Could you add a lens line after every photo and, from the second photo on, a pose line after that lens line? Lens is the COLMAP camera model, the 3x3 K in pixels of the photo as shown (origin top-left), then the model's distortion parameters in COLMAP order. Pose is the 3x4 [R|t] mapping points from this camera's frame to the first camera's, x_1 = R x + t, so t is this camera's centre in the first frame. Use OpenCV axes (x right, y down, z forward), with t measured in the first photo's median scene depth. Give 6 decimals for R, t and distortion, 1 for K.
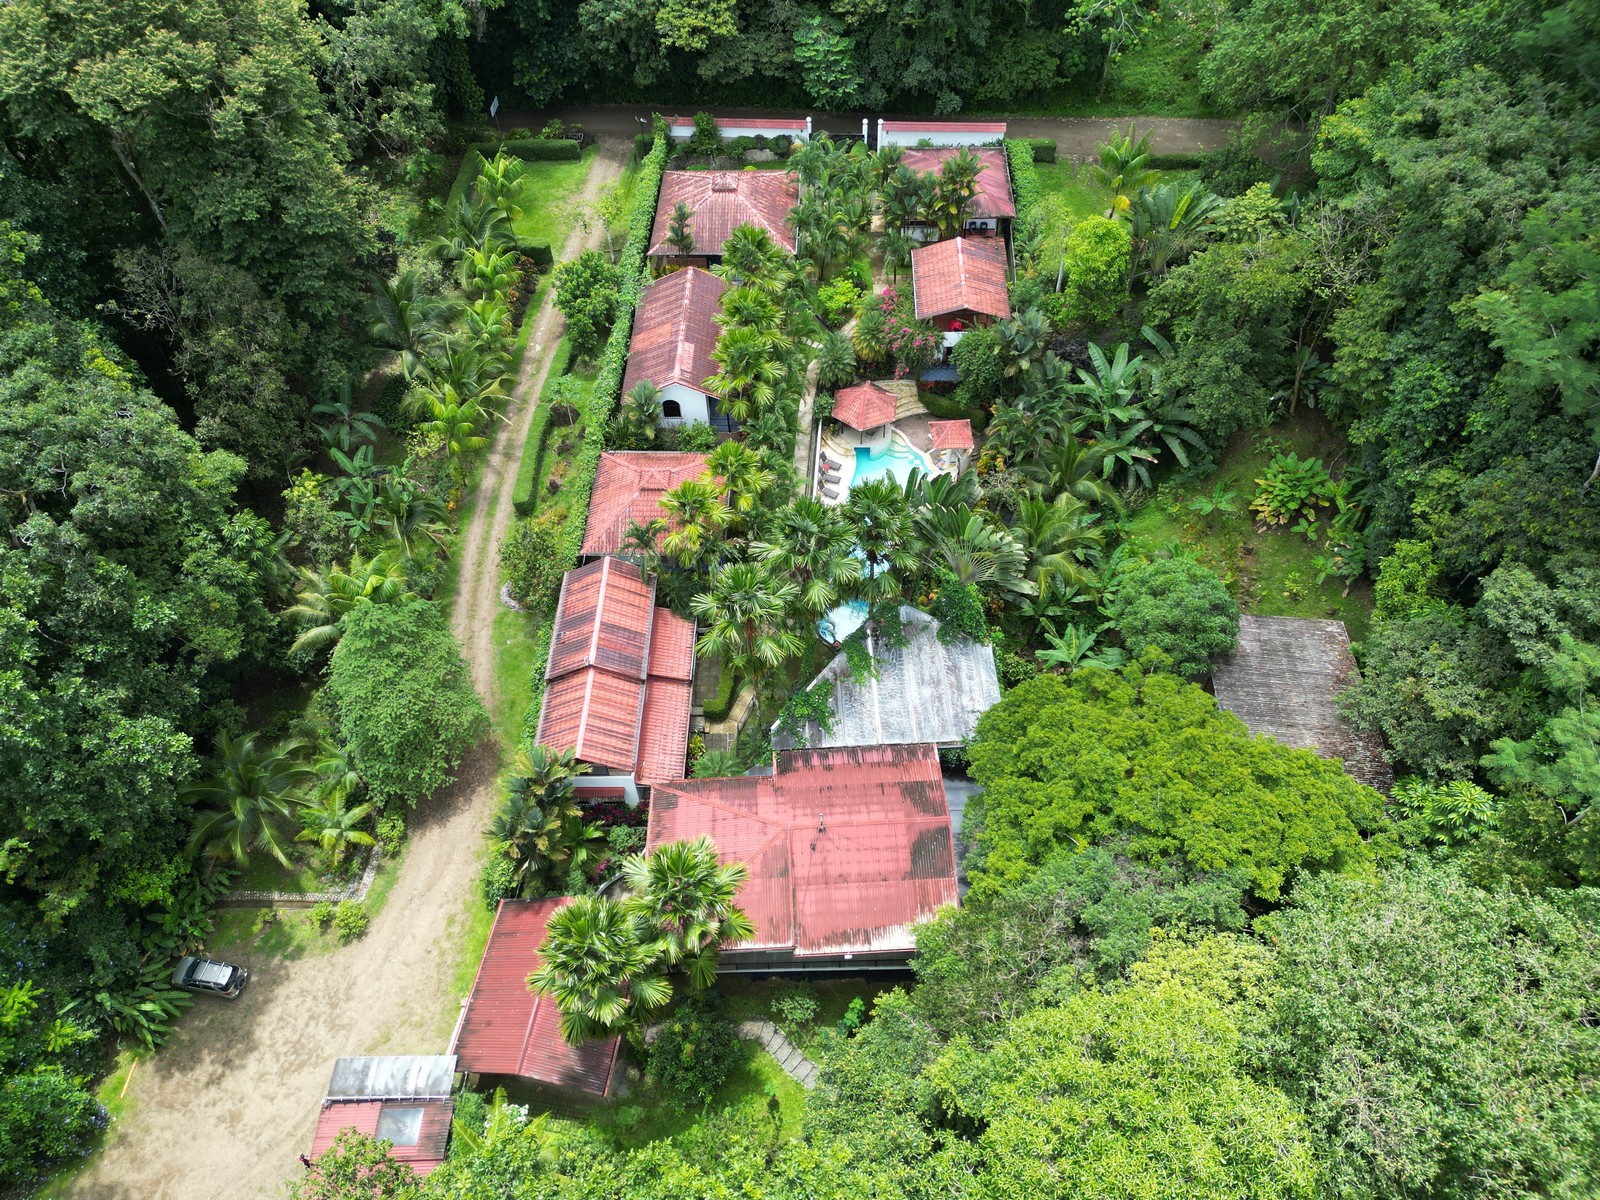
lens RADIAL K [[1123.8, 0, 804.9], [0, 1123.8, 592.9], [0, 0, 1]] dist [0.056247, -0.050948]
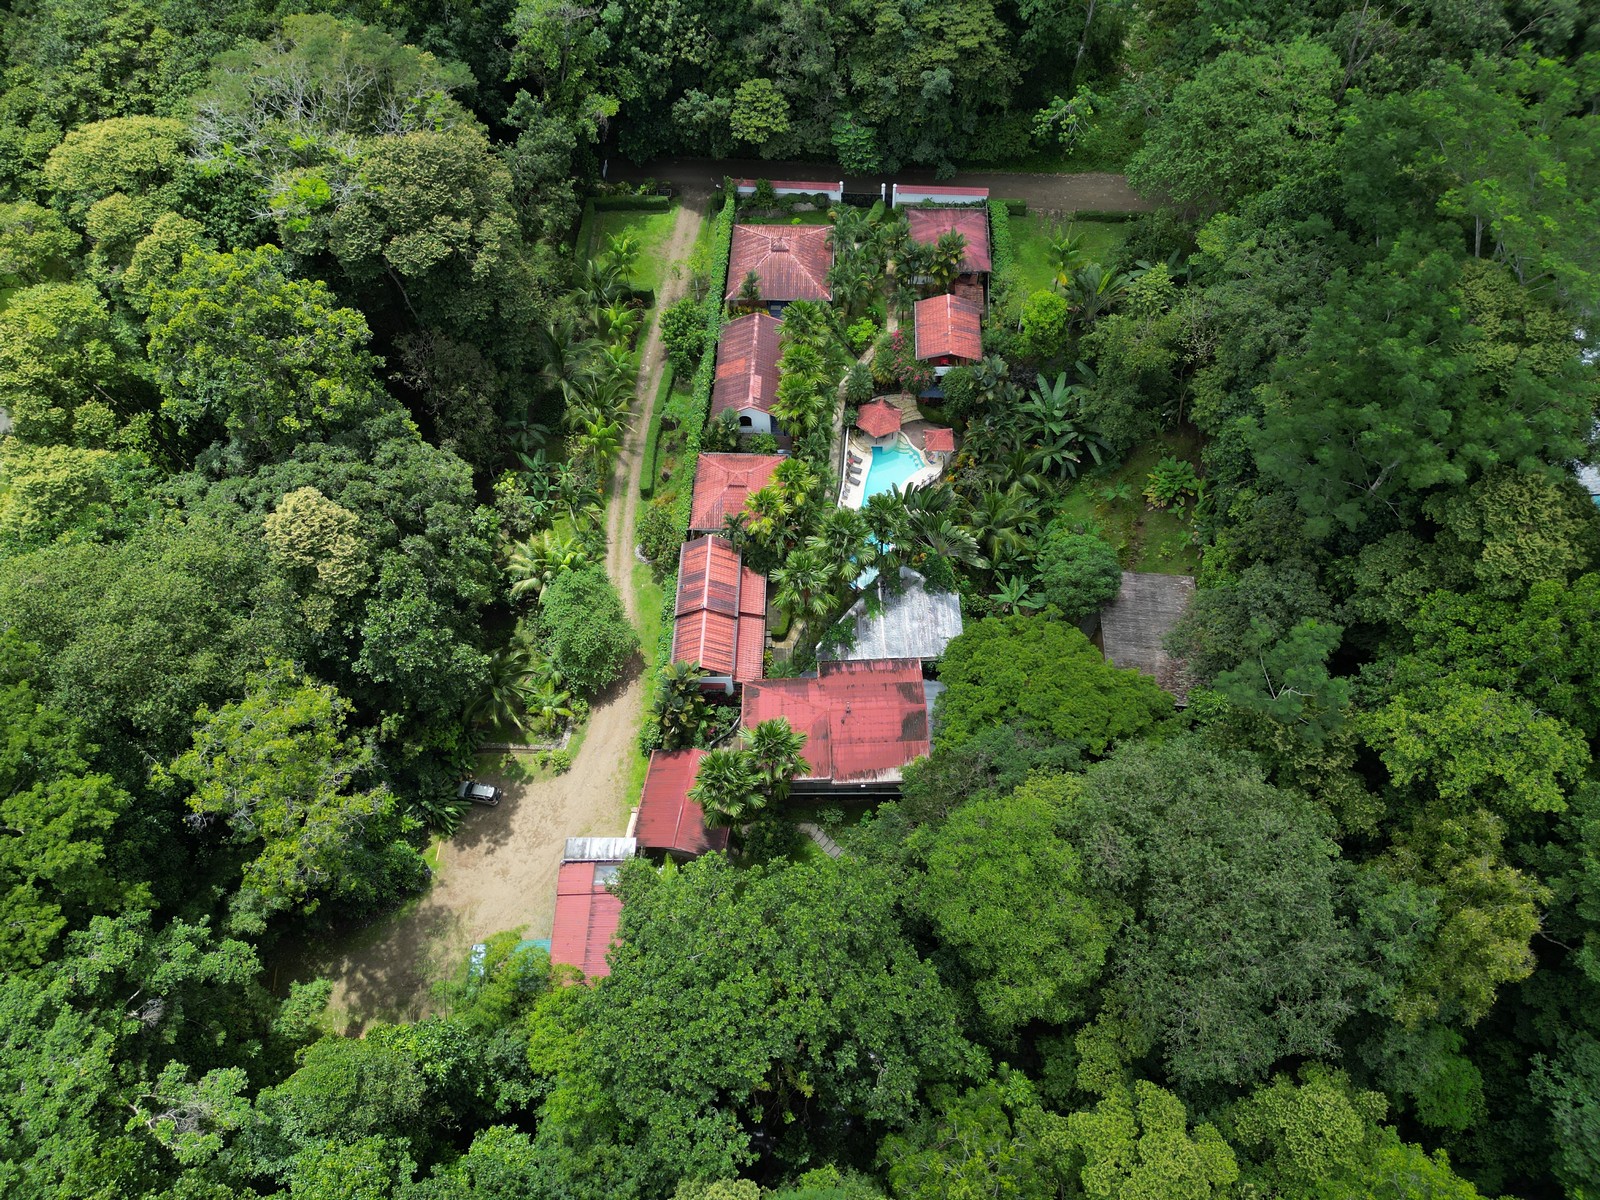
lens RADIAL K [[1123.8, 0, 807.3], [0, 1123.8, 593.2], [0, 0, 1]] dist [0.056247, -0.050948]
pose [[0.999917, 0.010038, -0.008052, -0.030193], [-0.008963, 0.992242, 0.123997, -0.148410], [0.009234, -0.123915, 0.992250, -0.549881]]
